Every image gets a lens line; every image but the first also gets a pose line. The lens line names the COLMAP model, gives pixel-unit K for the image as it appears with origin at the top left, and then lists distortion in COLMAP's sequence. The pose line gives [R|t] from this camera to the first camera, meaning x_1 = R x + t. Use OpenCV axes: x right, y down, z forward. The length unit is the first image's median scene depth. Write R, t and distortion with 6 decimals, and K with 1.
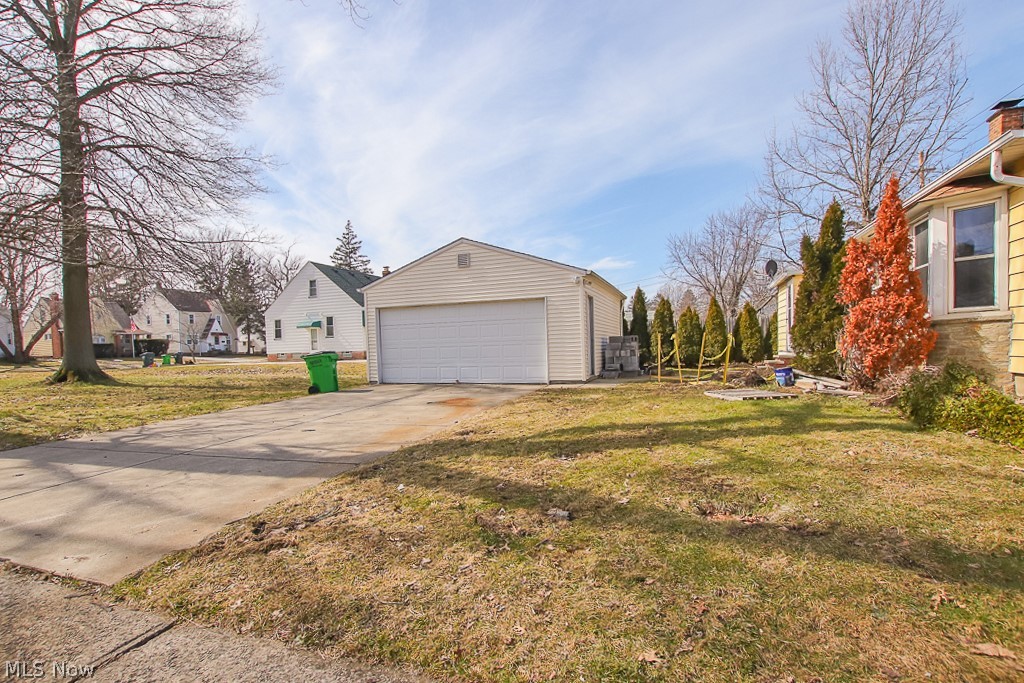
lens RADIAL K [[492.0, 0, 510.0], [0, 492.0, 332.3], [0, 0, 1]] dist [0.001713, 0.000300]
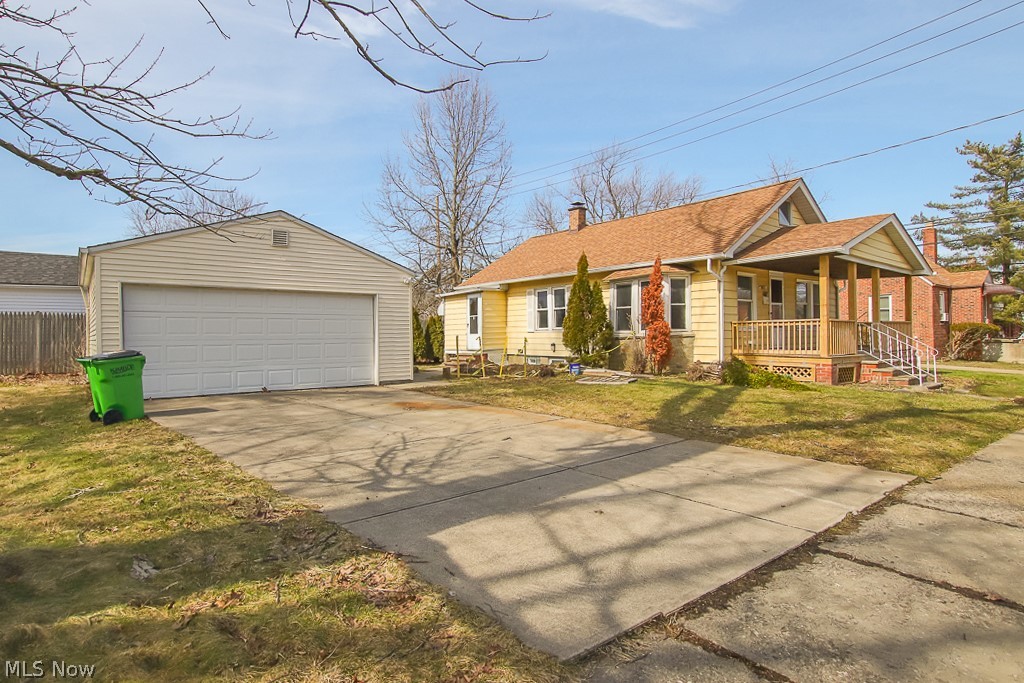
lens RADIAL K [[517.2, 0, 512.0], [0, 517.2, 341.5], [0, 0, 1]] dist [0.000574, 0.000068]
pose [[0.535010, 0.011028, 0.844774, -0.642415], [-0.034765, 0.999355, 0.008971, 0.001664], [-0.844130, -0.034168, 0.535049, 0.239905]]
